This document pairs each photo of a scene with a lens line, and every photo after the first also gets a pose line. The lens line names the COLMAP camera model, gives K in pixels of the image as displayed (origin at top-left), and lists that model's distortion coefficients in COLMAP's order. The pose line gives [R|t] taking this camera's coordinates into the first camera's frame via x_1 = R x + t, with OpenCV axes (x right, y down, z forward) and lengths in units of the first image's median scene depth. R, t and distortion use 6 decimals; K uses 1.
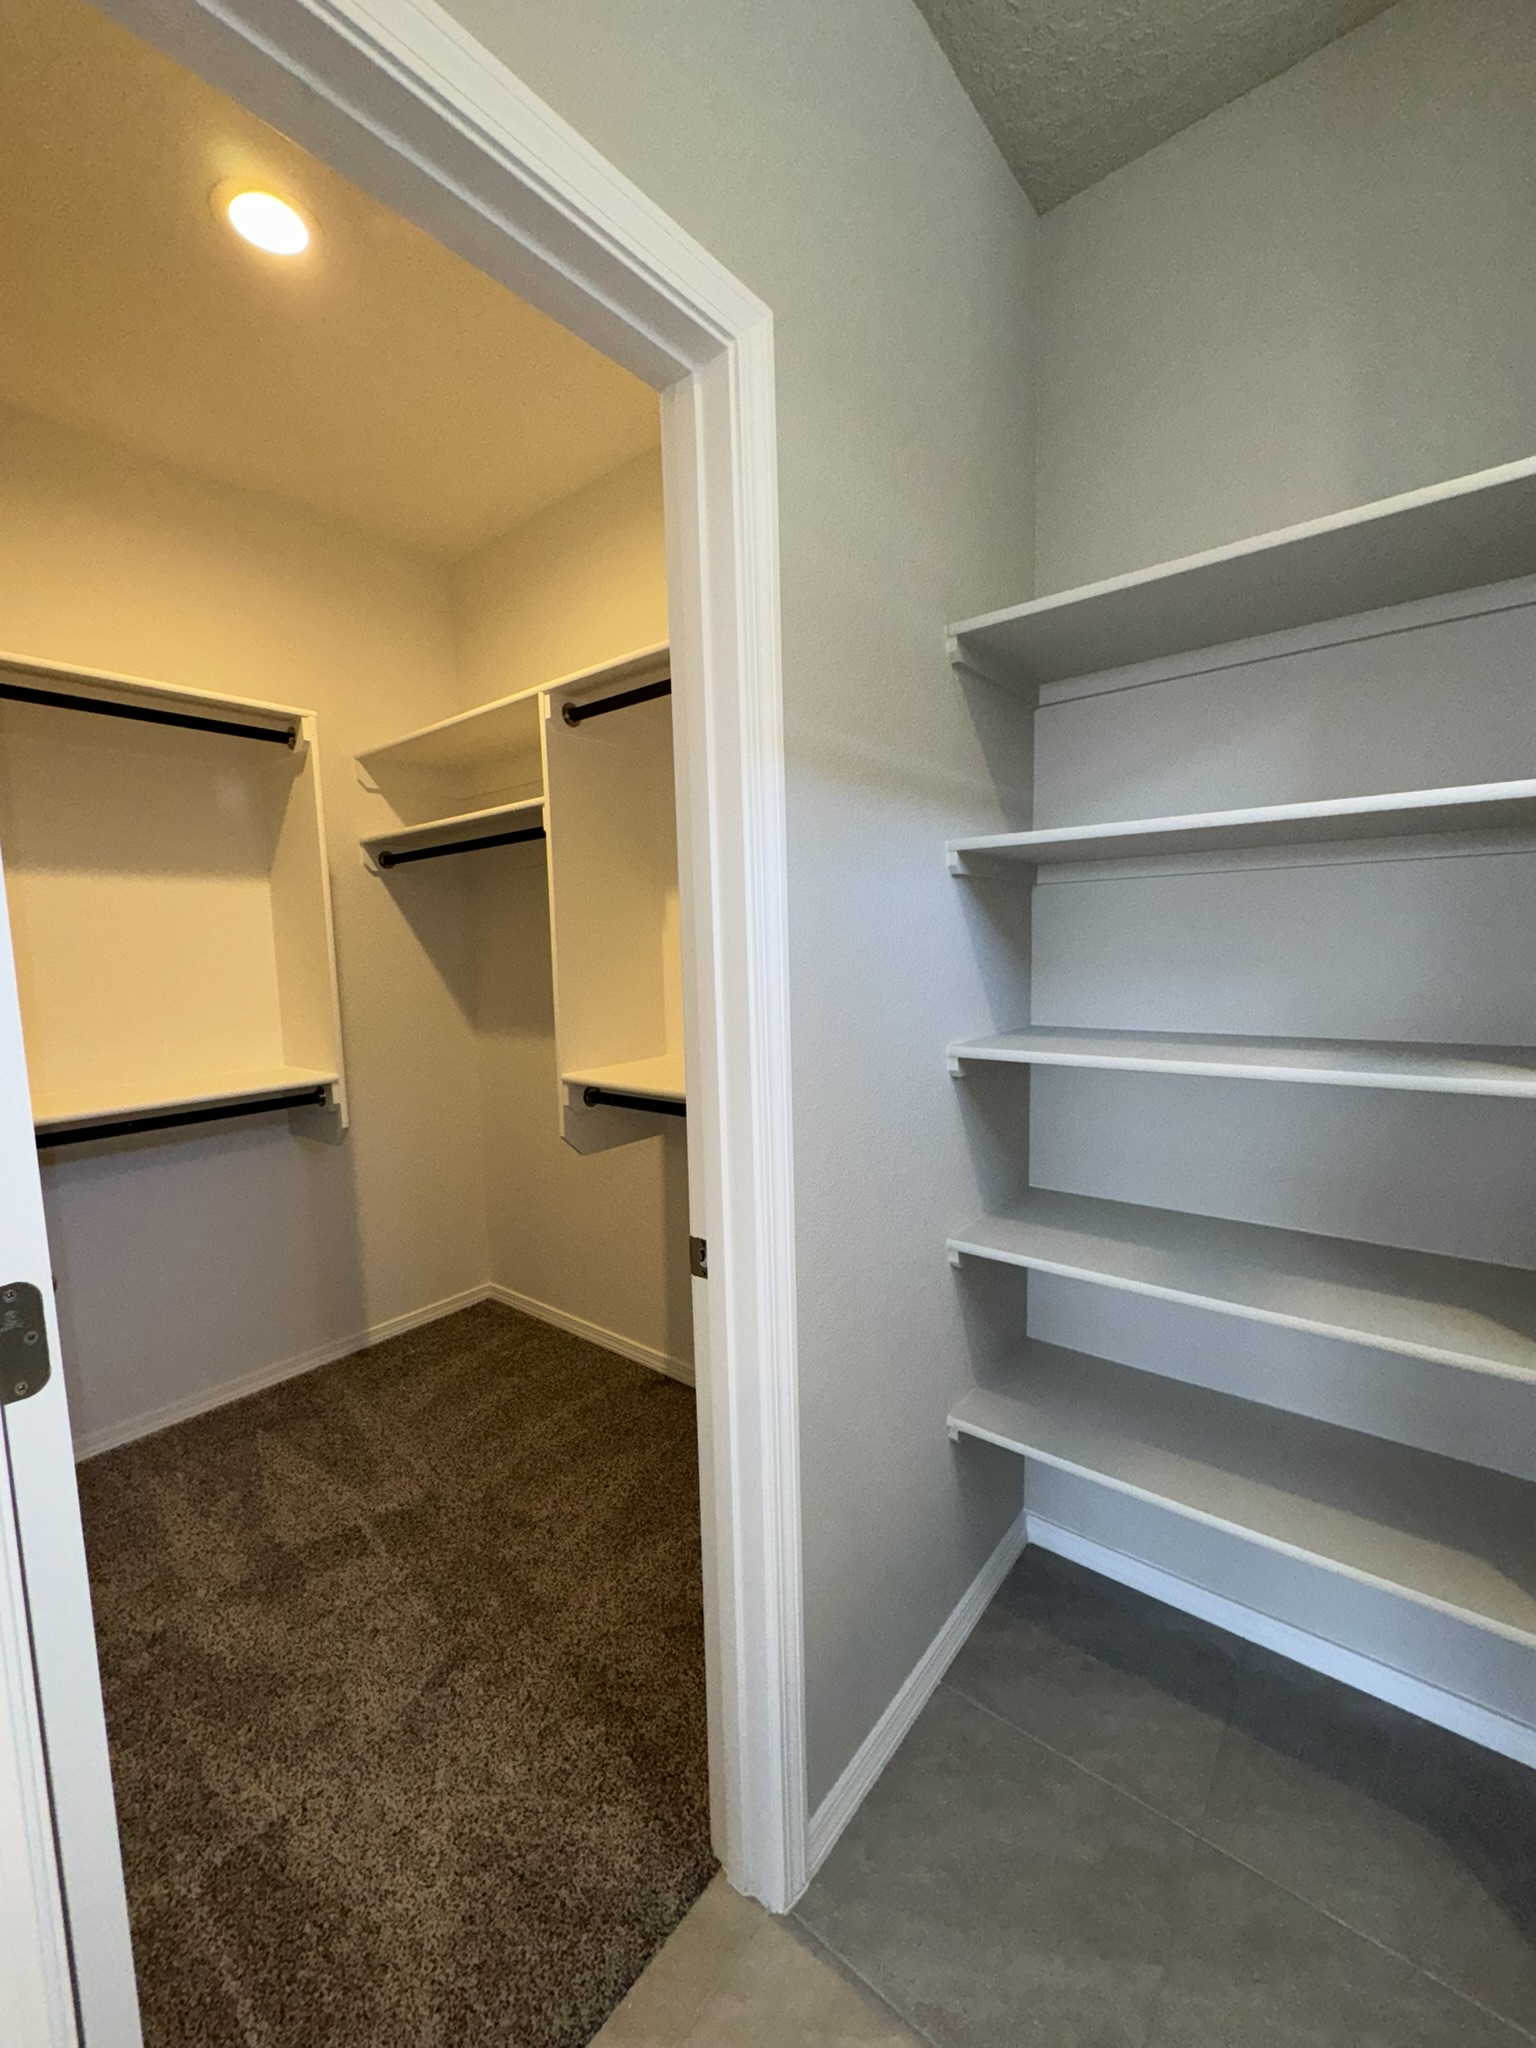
lens RADIAL K [[812.4, 0, 774.0], [0, 812.4, 1020.6], [0, 0, 1]] dist [-0.001710, 0.000678]
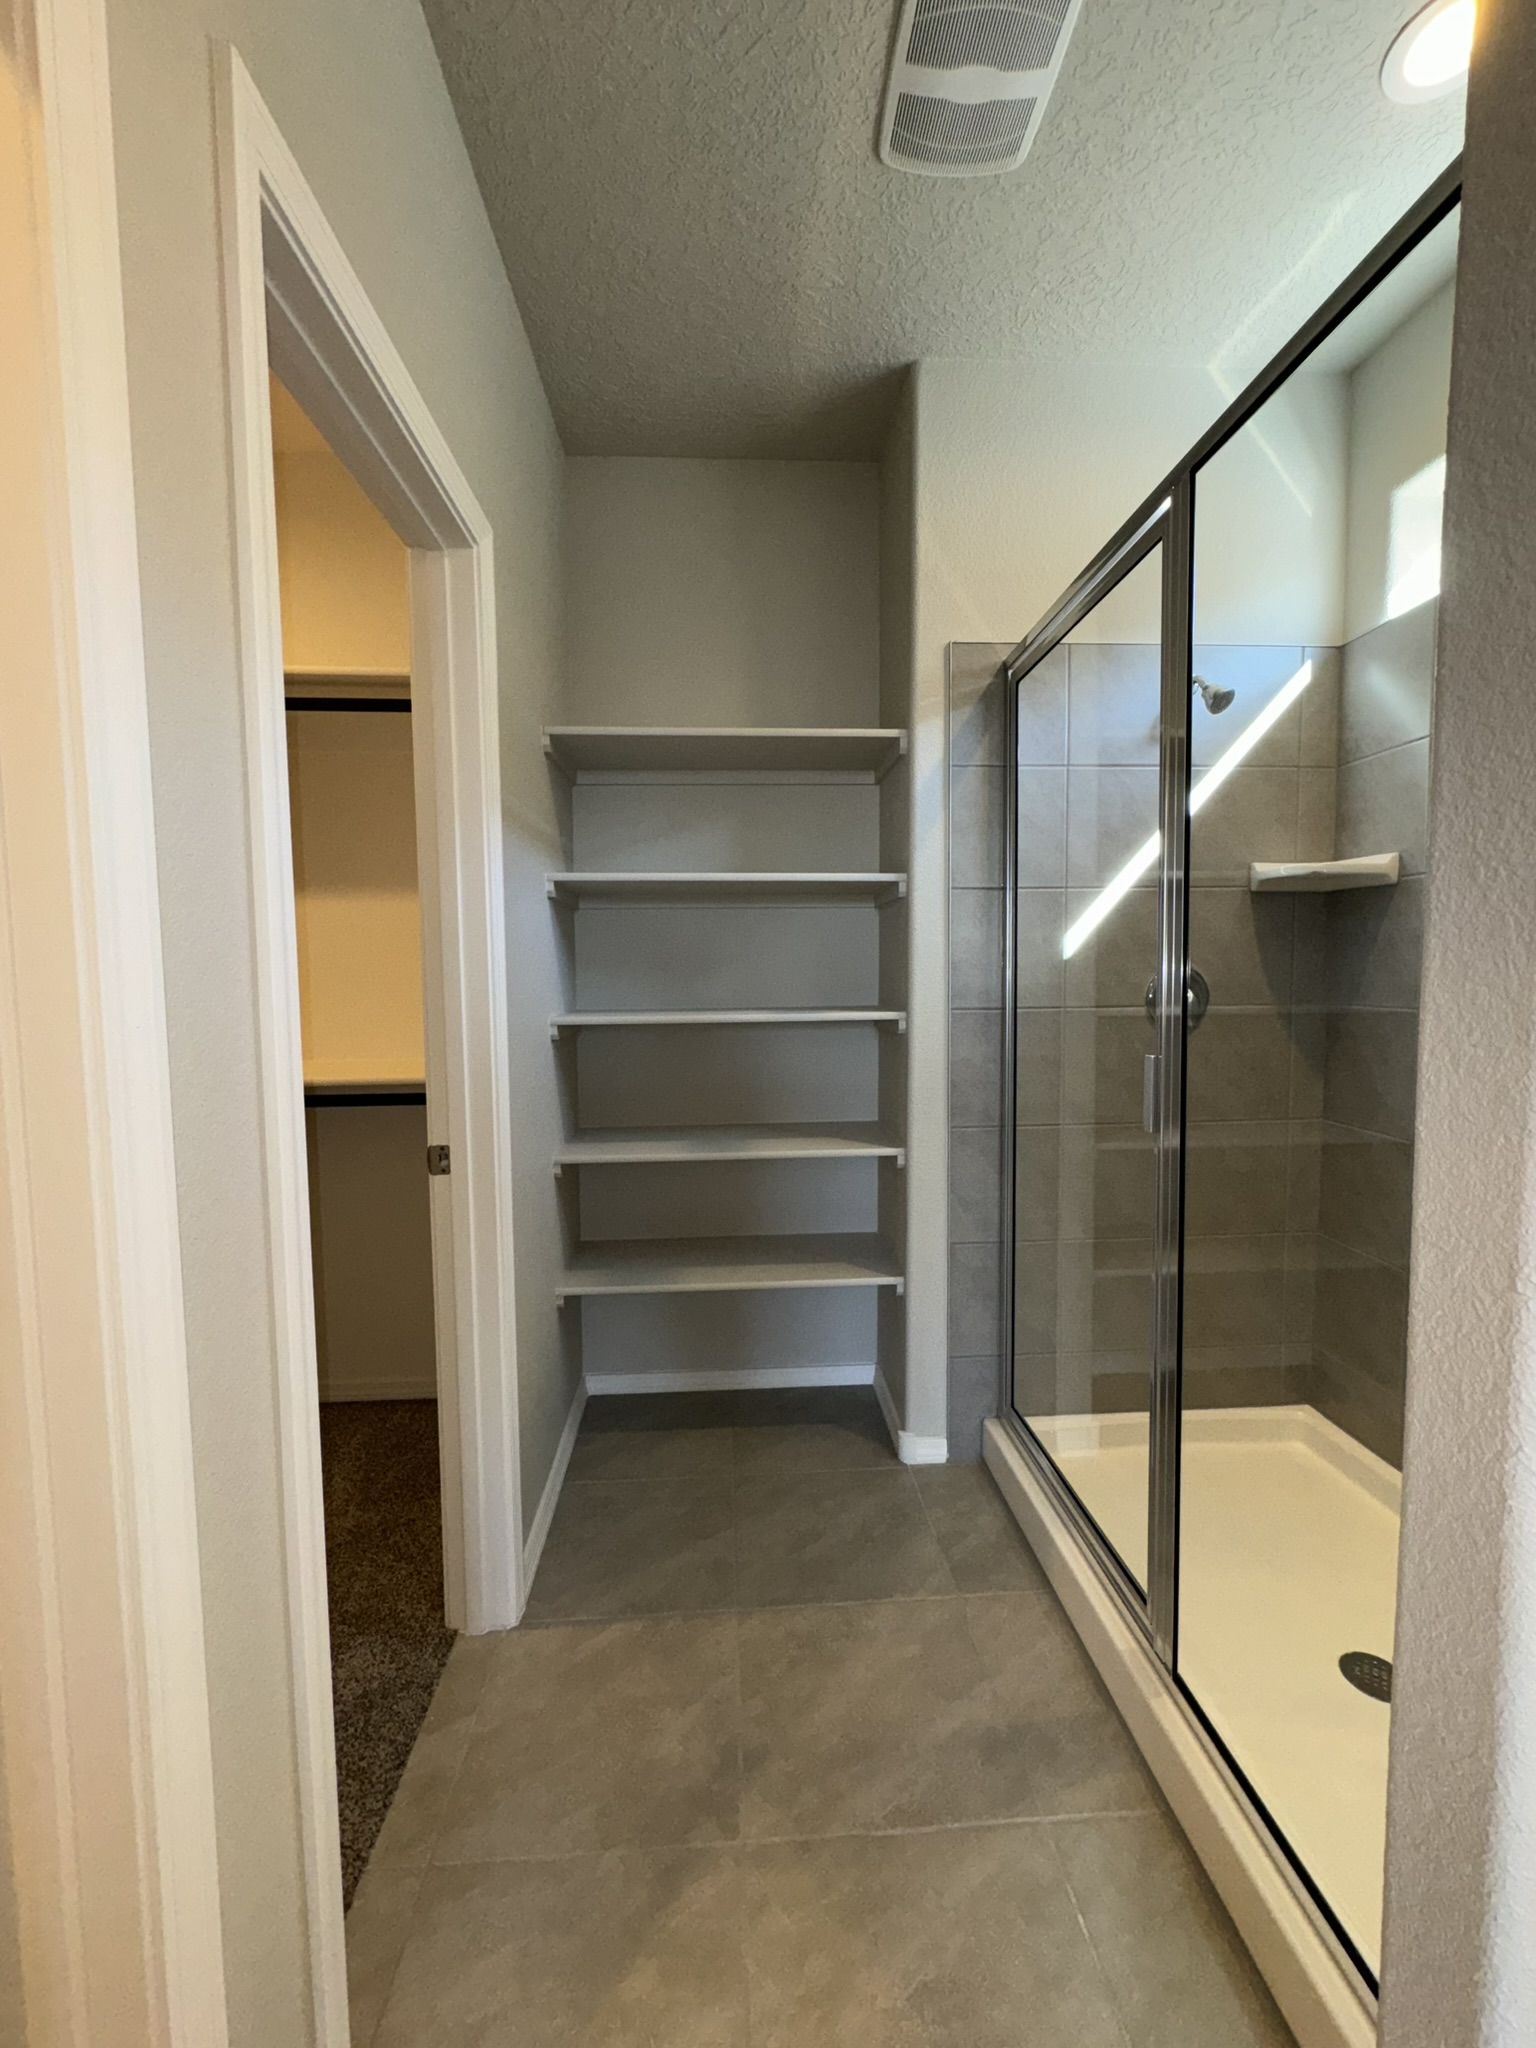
lens RADIAL K [[812.4, 0, 774.0], [0, 812.4, 1020.6], [0, 0, 1]] dist [-0.001710, 0.000678]
pose [[0.742859, -0.027988, 0.668863, -0.449479], [0.057444, 0.998106, -0.022034, 0.091480], [-0.666979, 0.054790, 0.743059, -0.314934]]
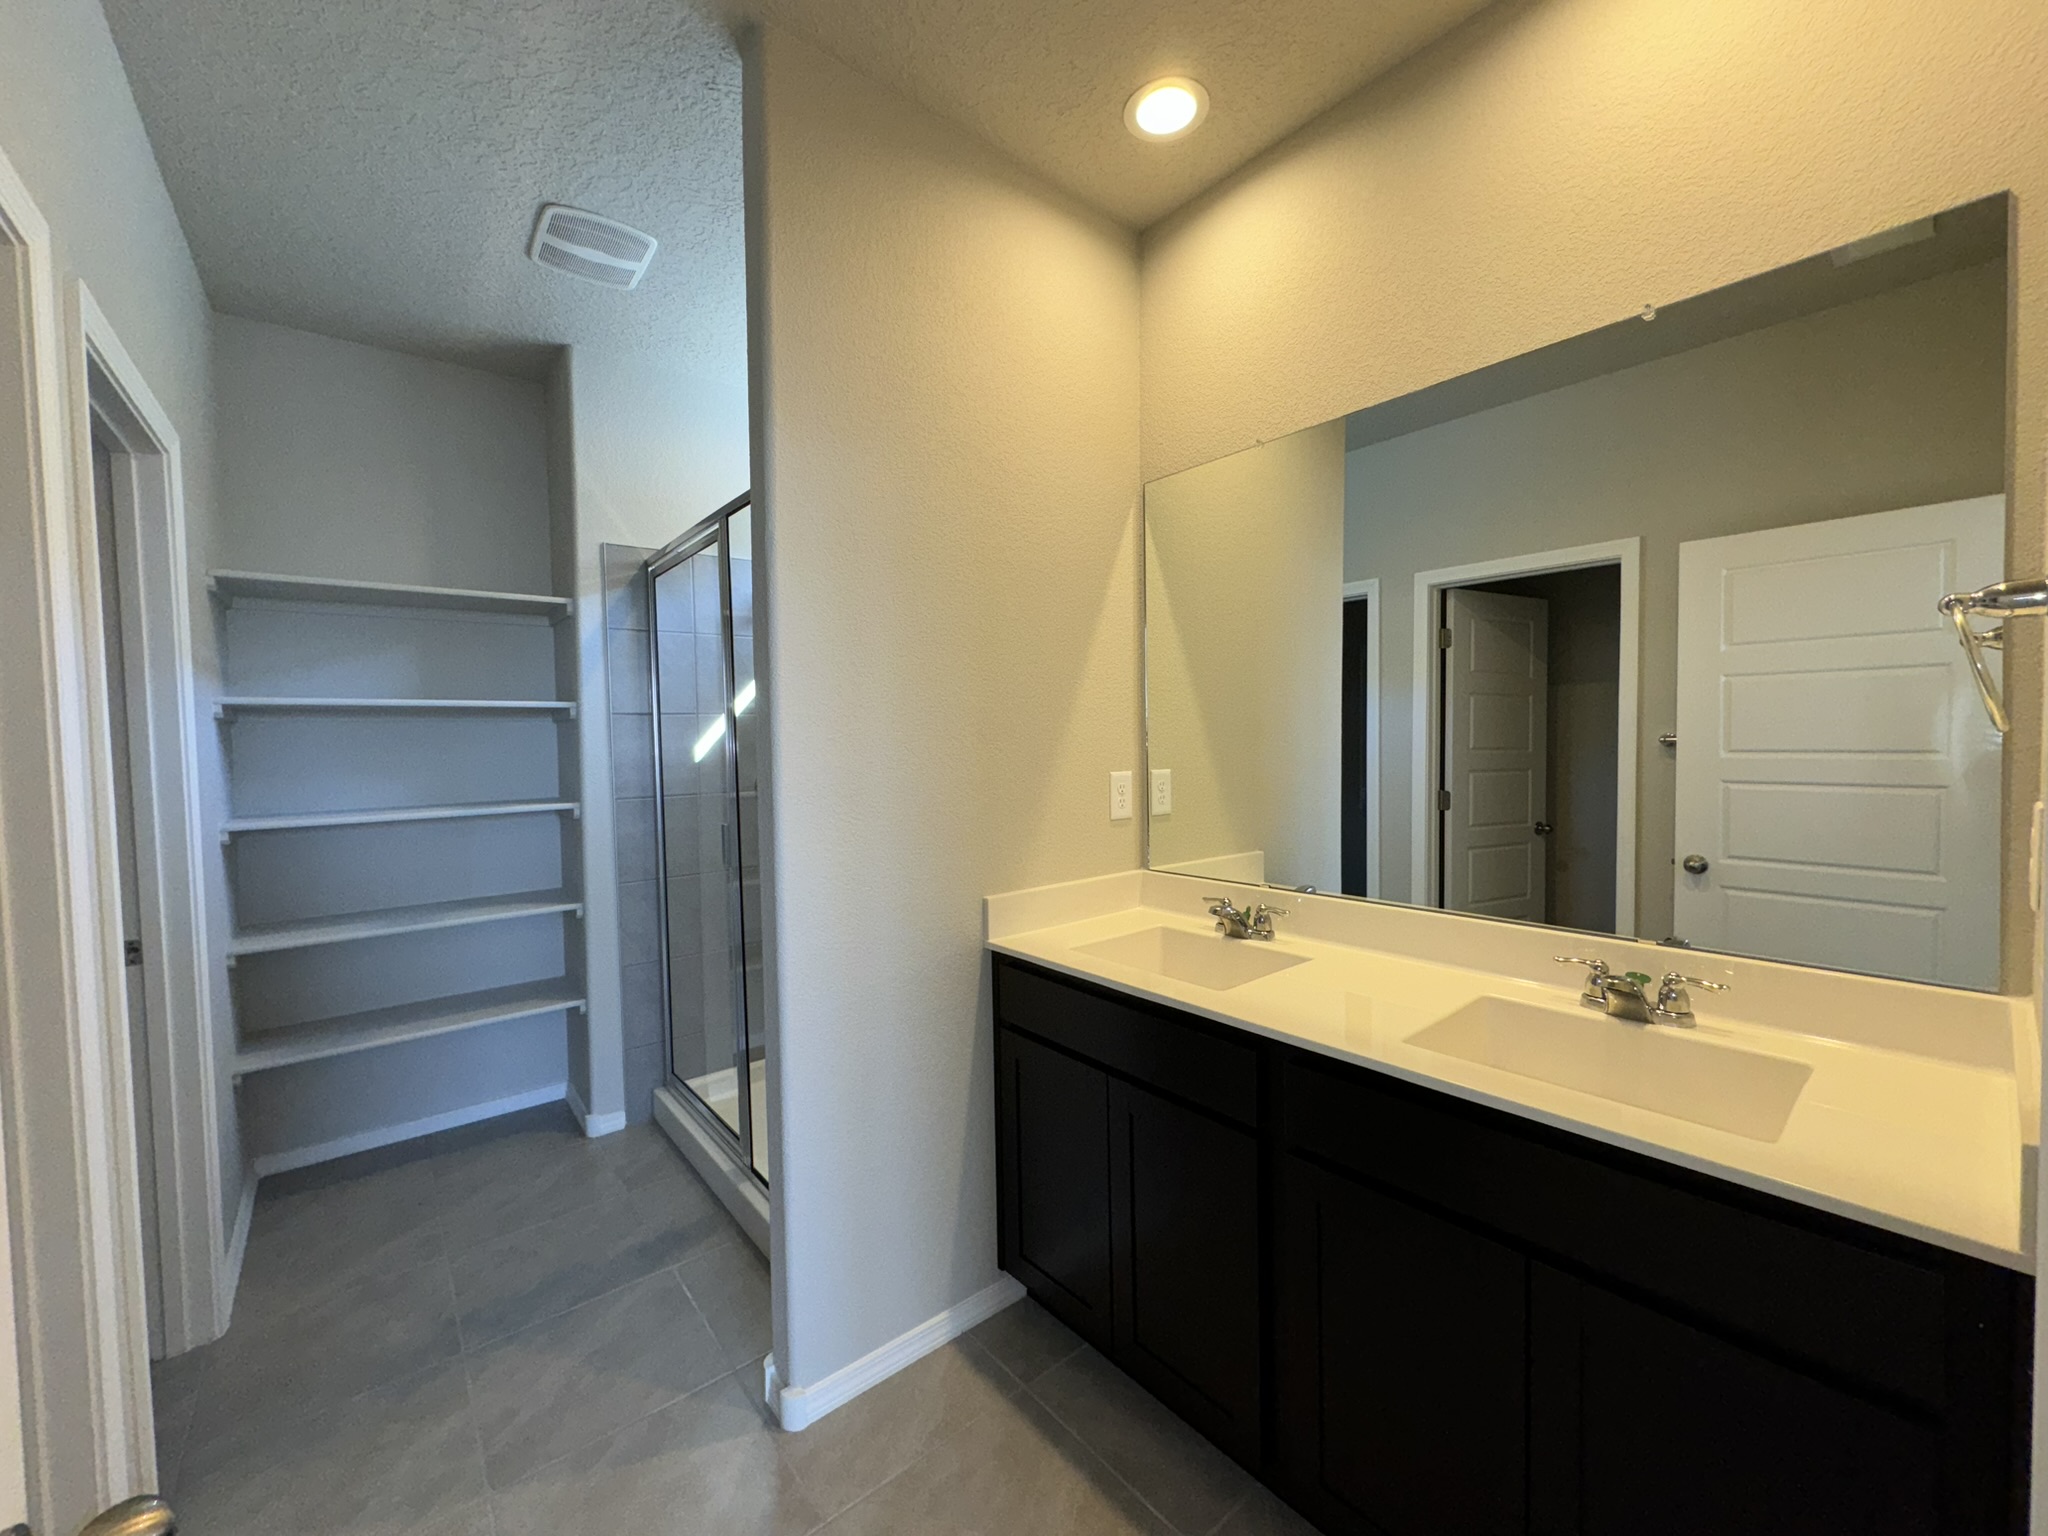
lens RADIAL K [[812.4, 0, 1026.4], [0, 812.4, 763.1], [0, 0, 1]] dist [-0.001710, 0.000678]
pose [[0.210819, -0.019406, 0.977332, -1.020467], [0.105710, 0.994392, -0.003057, 0.082374], [-0.971792, 0.103959, 0.211688, -0.896856]]
